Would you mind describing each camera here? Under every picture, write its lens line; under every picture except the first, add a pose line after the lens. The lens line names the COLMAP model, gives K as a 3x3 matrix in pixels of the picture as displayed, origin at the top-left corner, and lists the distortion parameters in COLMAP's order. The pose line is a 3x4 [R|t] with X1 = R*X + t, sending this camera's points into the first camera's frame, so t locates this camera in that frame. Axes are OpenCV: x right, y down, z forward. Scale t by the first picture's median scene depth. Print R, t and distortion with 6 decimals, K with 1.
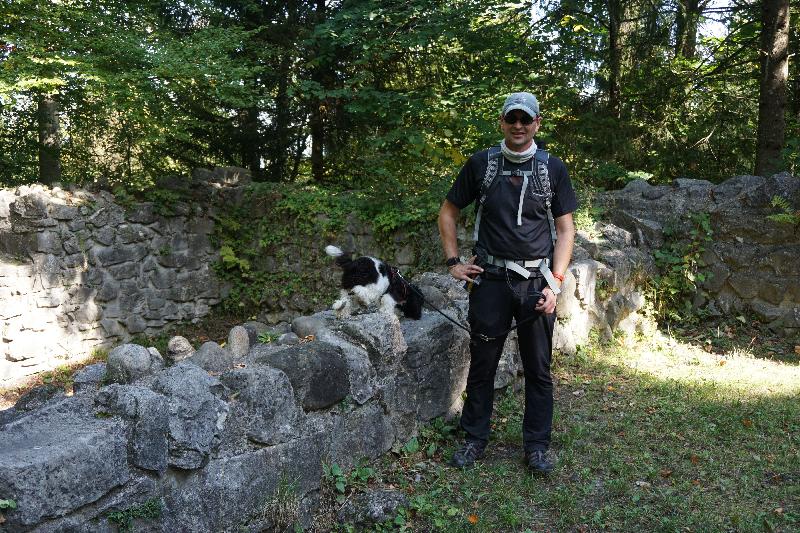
lens RADIAL K [[929.3, 0, 400.0], [0, 929.3, 266.5], [0, 0, 1]] dist [0.032017, 0.015115]
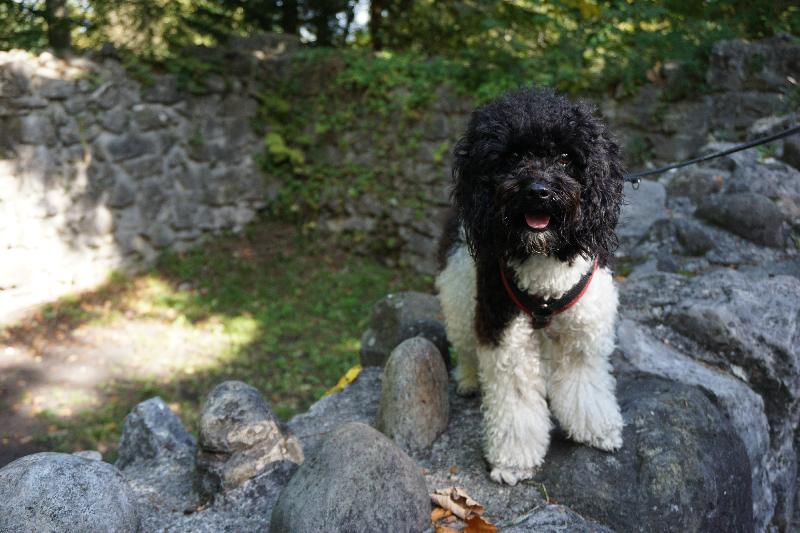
lens RADIAL K [[903.6, 0, 400.0], [0, 903.6, 266.5], [0, 0, 1]] dist [0.001669, 0.024492]
pose [[0.999463, -0.010994, -0.030875, -0.063828], [0.014595, 0.992794, 0.118944, 0.000655], [0.029344, -0.119330, 0.992421, 0.261742]]
